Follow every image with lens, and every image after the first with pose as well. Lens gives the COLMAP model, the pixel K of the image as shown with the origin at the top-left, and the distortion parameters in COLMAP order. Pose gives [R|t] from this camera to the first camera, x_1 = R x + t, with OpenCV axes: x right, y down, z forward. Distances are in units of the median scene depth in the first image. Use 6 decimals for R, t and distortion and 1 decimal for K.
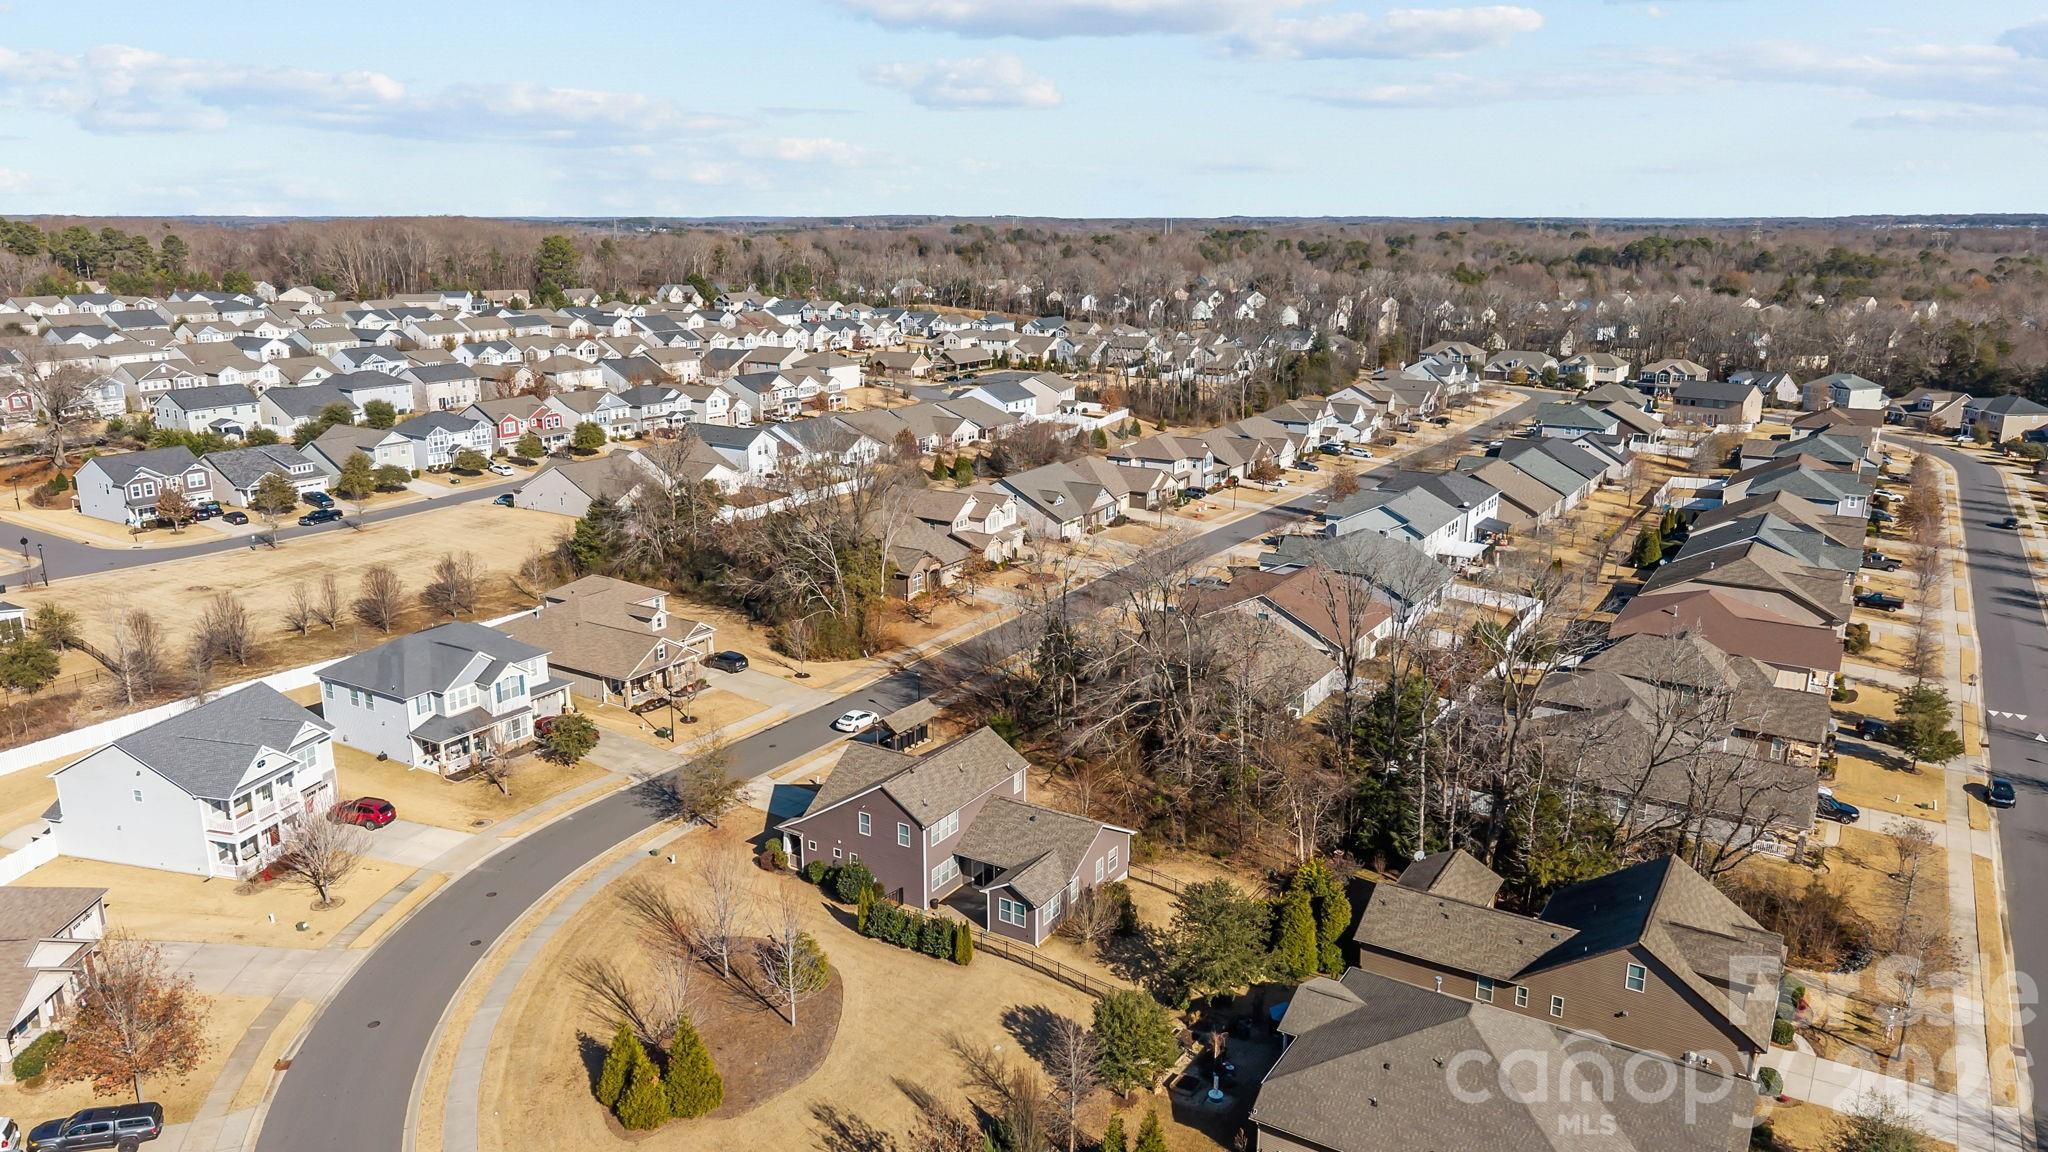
lens RADIAL K [[1363.7, 0, 1028.6], [0, 1363.7, 582.2], [0, 0, 1]] dist [0.068646, -0.087598]
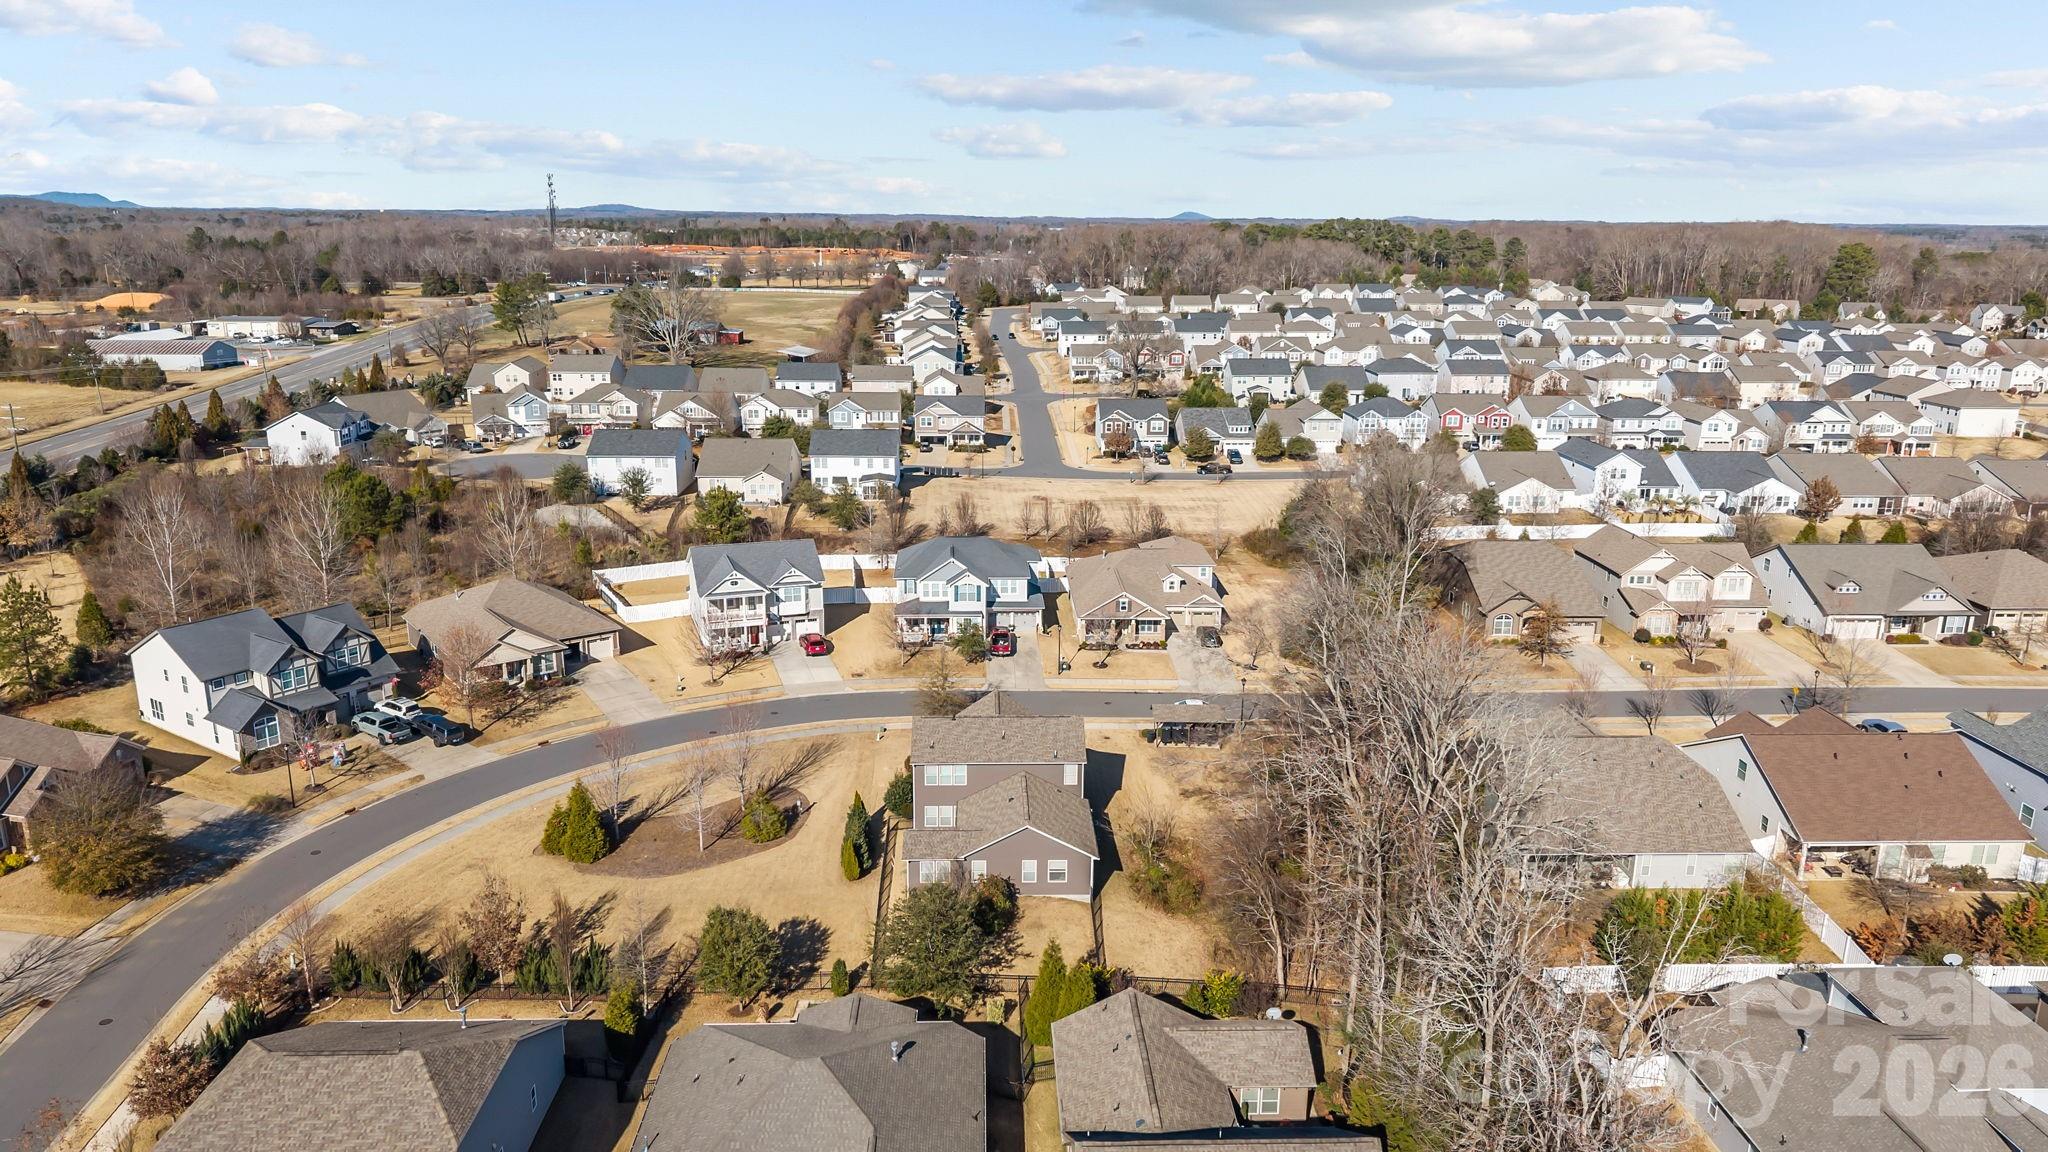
lens RADIAL K [[1363.7, 0, 1028.6], [0, 1363.7, 582.2], [0, 0, 1]] dist [0.068646, -0.087598]
pose [[0.567989, 0.218009, -0.793638, 0.693002], [-0.221986, 0.969123, 0.107343, -0.084124], [0.792534, 0.115207, 0.598846, 0.342848]]
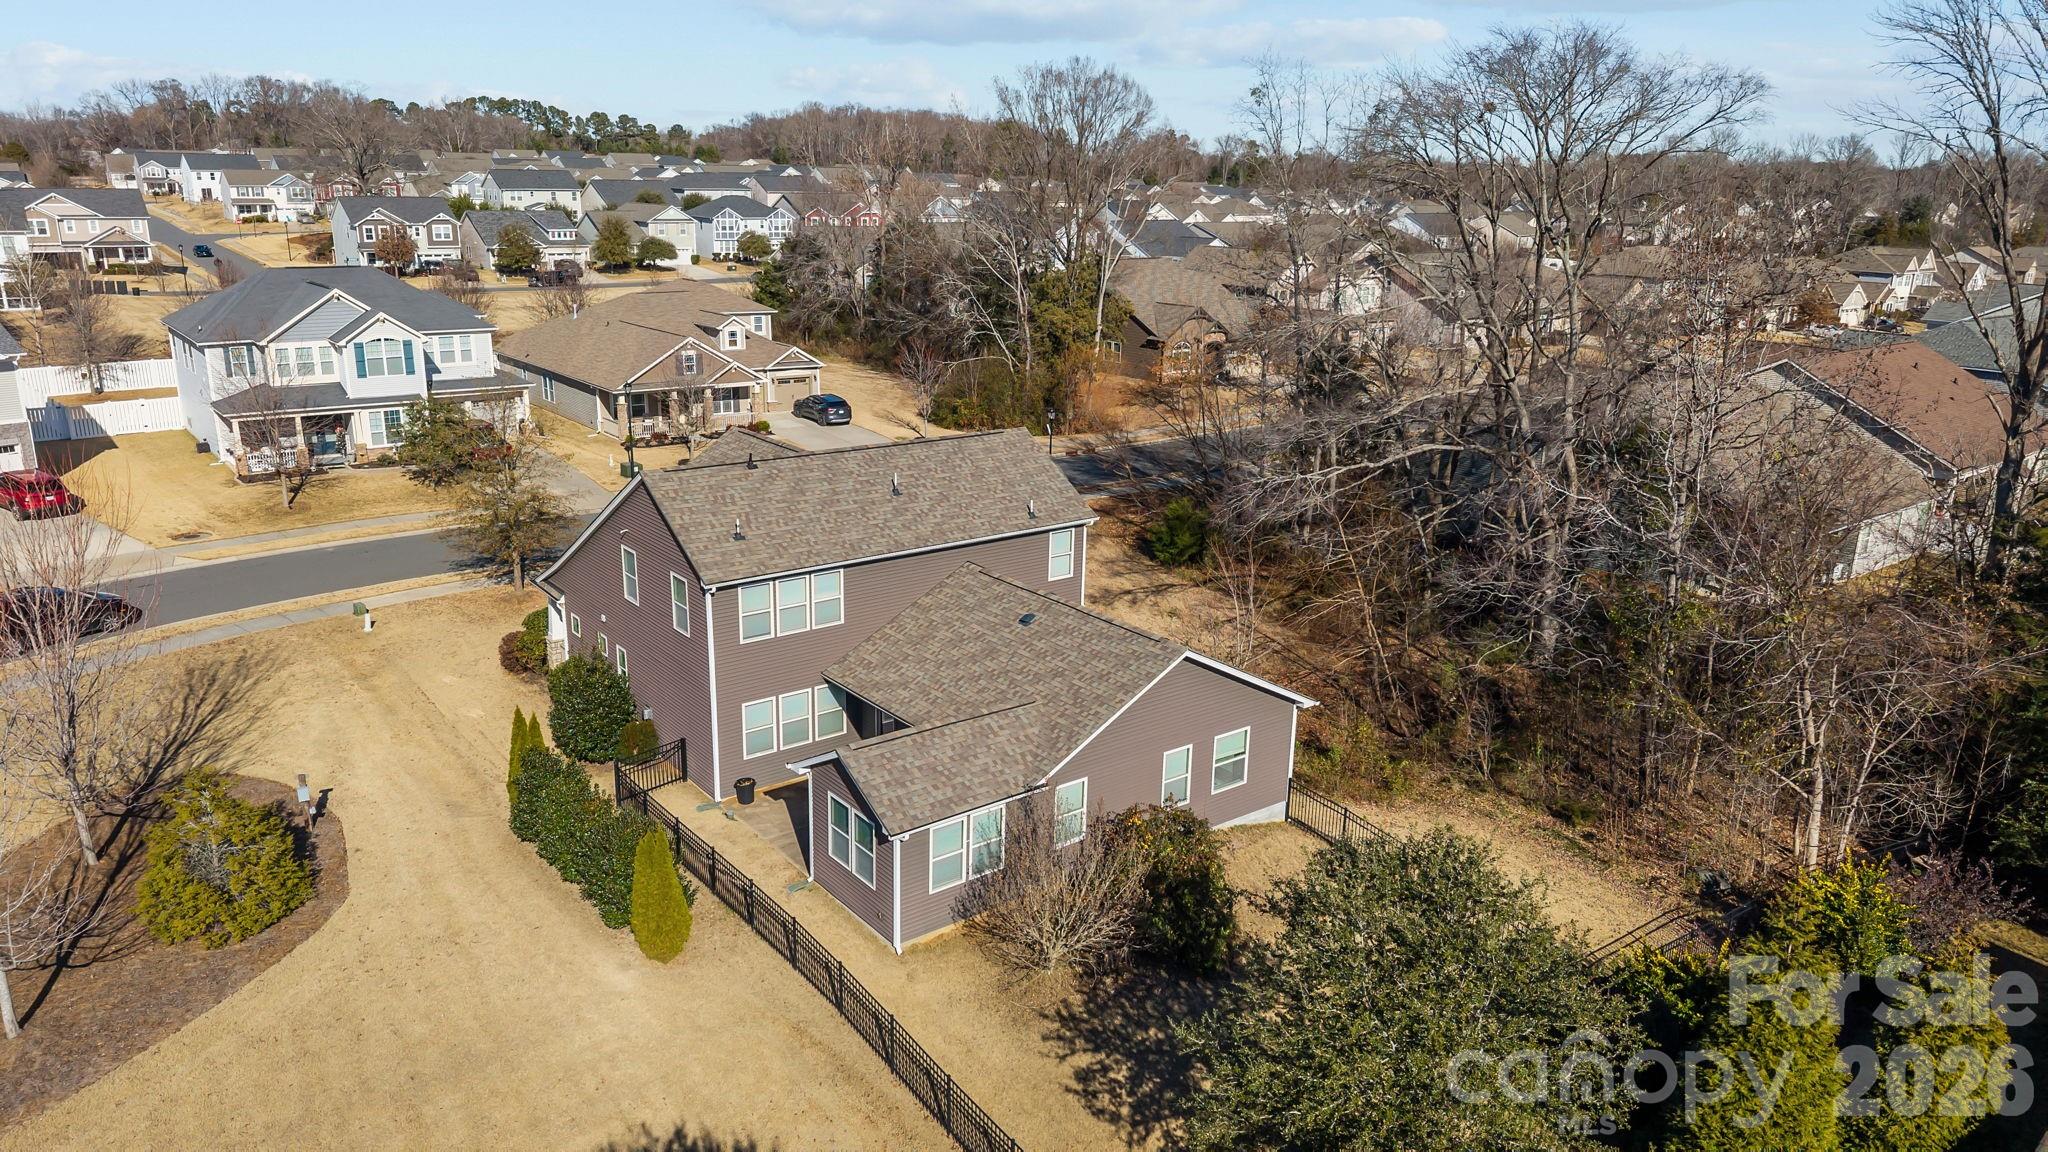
lens RADIAL K [[1363.7, 0, 1028.6], [0, 1363.7, 582.2], [0, 0, 1]] dist [0.068646, -0.087598]
pose [[0.939202, 0.114746, -0.323625, 0.111583], [-0.104850, 0.993333, 0.047912, 0.129092], [0.326966, -0.011067, 0.944971, 0.571605]]
